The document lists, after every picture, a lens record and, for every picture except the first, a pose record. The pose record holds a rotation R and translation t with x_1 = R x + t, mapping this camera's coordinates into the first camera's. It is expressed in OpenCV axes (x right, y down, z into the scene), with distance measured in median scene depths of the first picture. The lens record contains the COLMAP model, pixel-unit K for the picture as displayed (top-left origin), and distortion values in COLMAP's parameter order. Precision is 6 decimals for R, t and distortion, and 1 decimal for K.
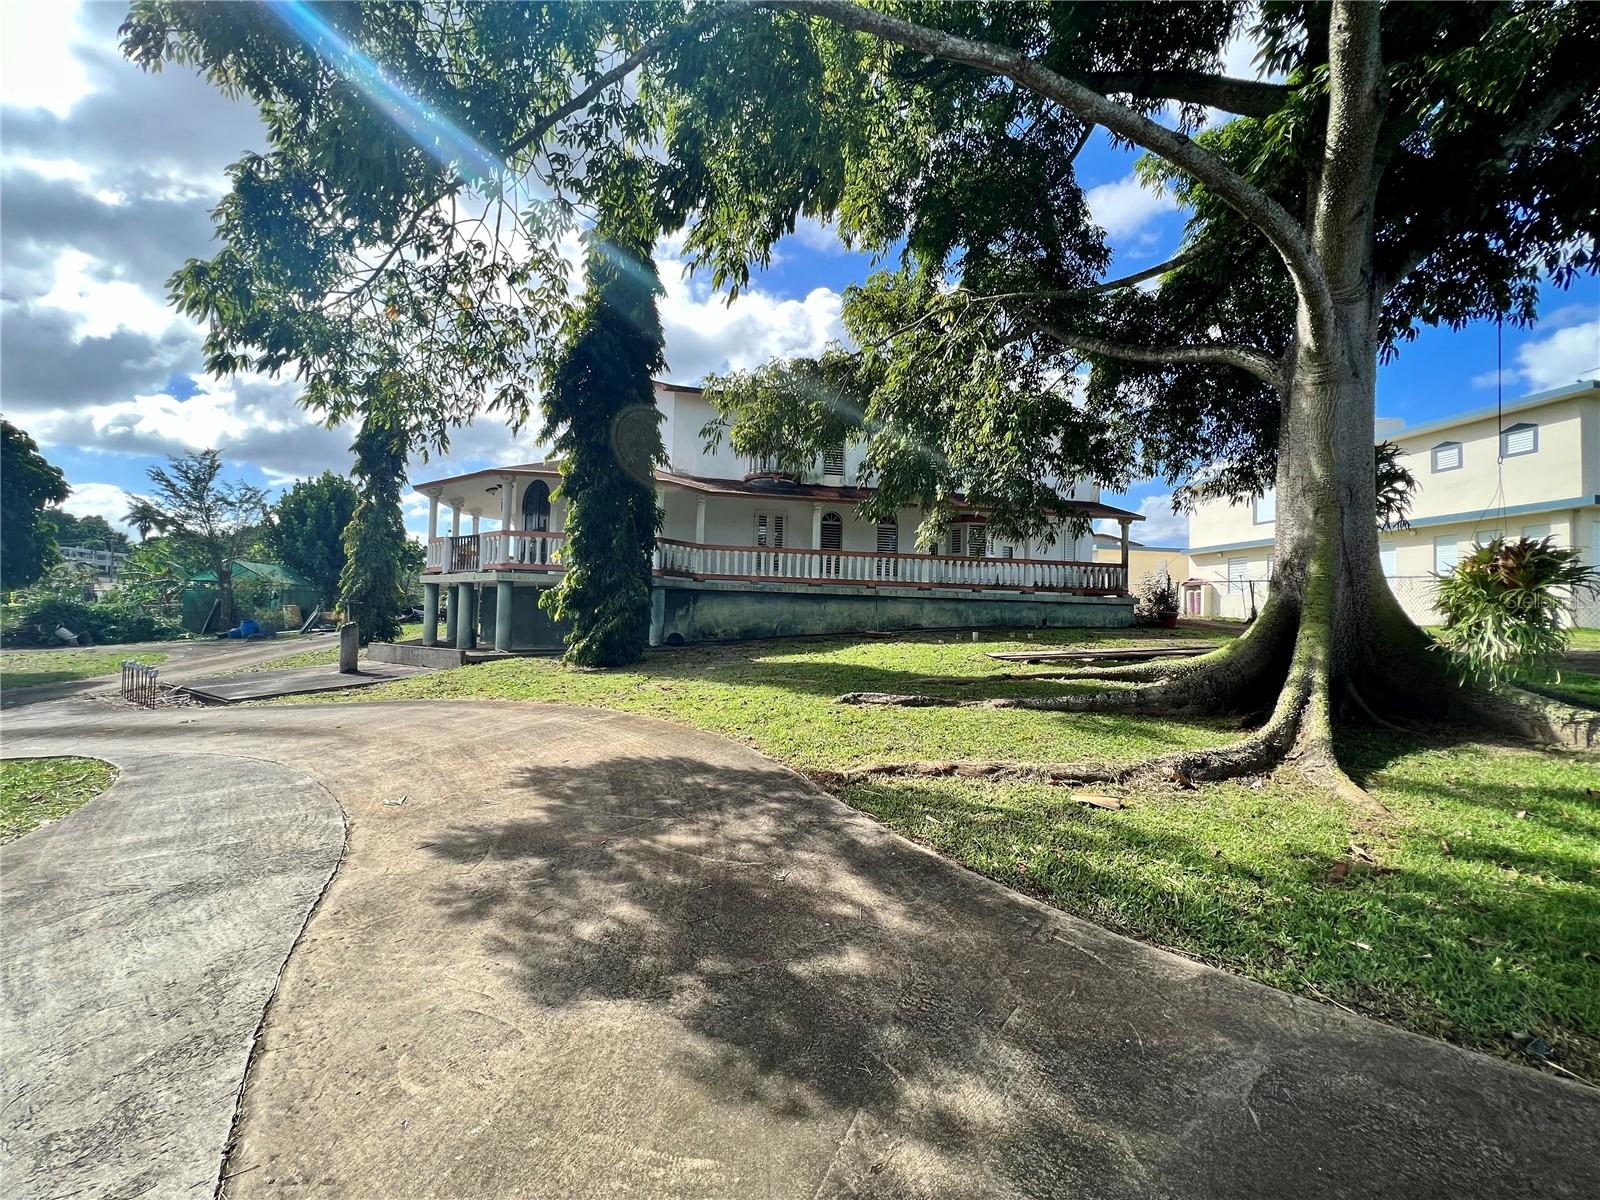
lens RADIAL K [[640.7, 0, 800.5], [0, 640.7, 602.7], [0, 0, 1]] dist [-0.000943, 0.000390]
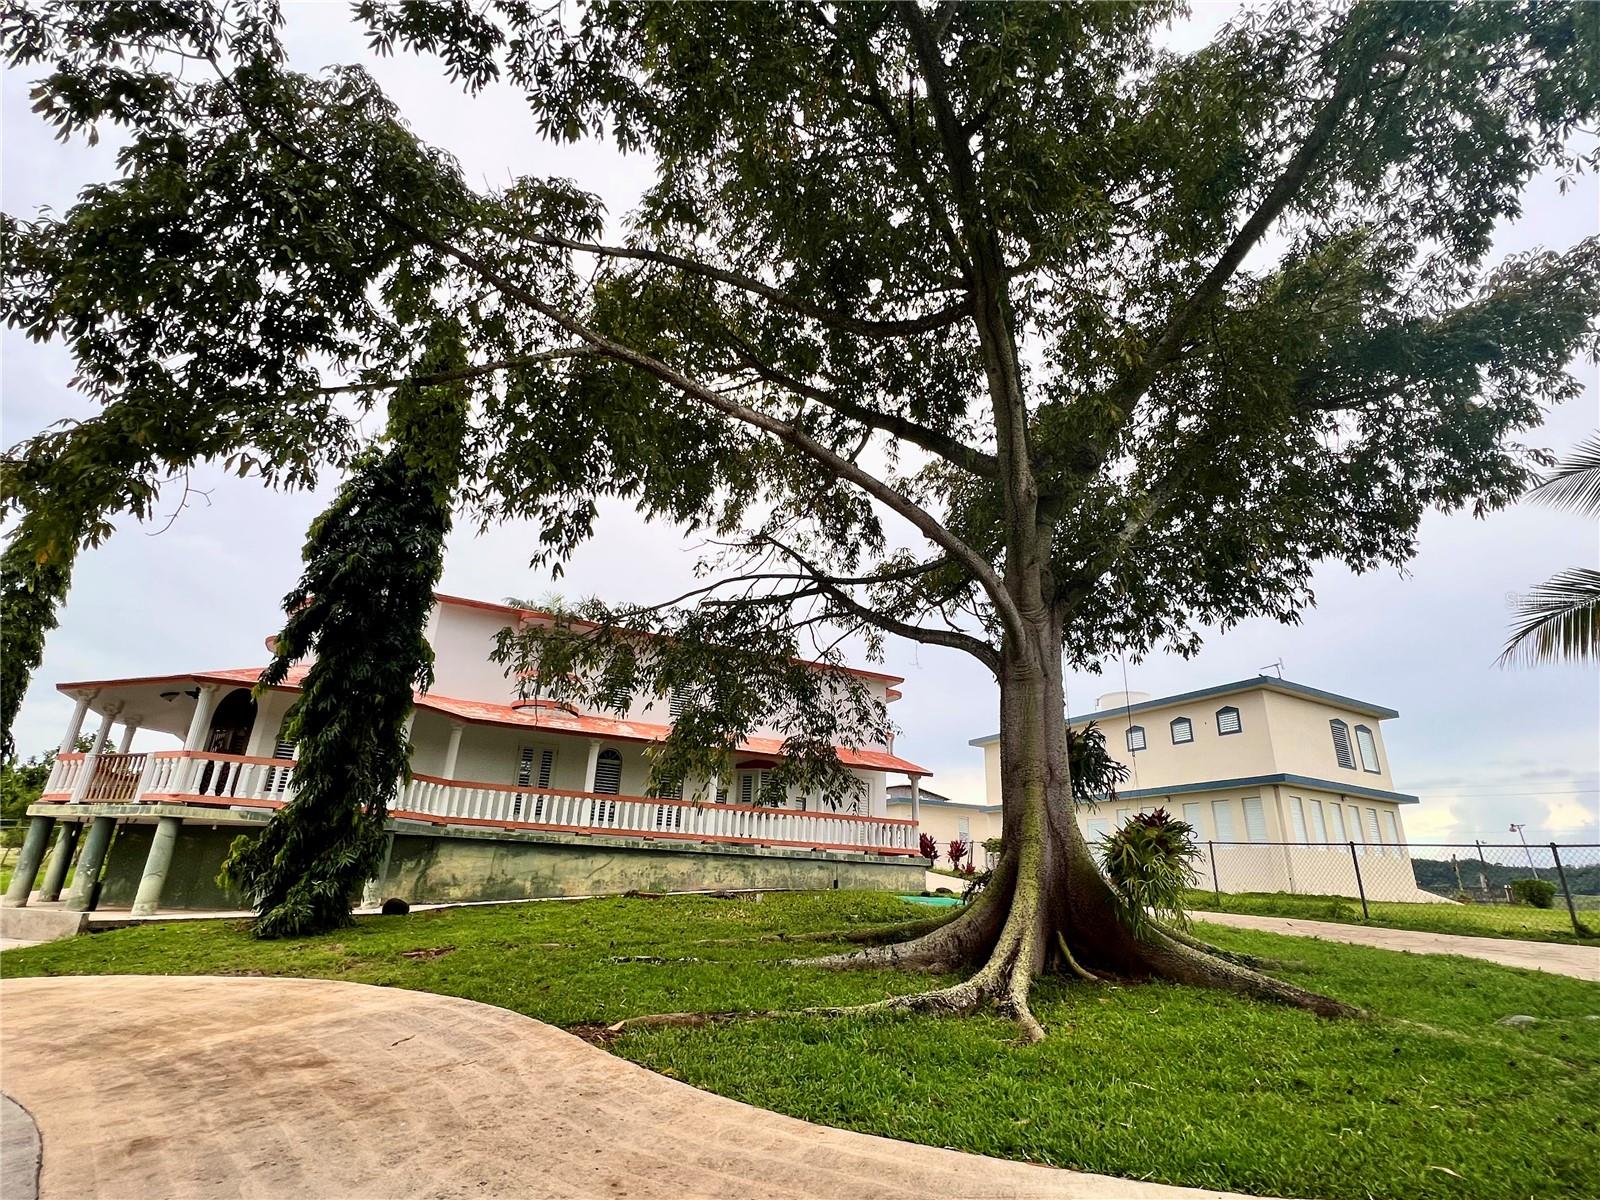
lens RADIAL K [[787.7, 0, 802.3], [0, 787.7, 600.3], [0, 0, 1]] dist [0.001333, 0.000065]
pose [[0.958927, 0.106874, 0.262749, -0.006550], [-0.018062, 0.947431, -0.319449, 0.007208], [-0.283077, 0.301583, 0.910448, -0.145953]]
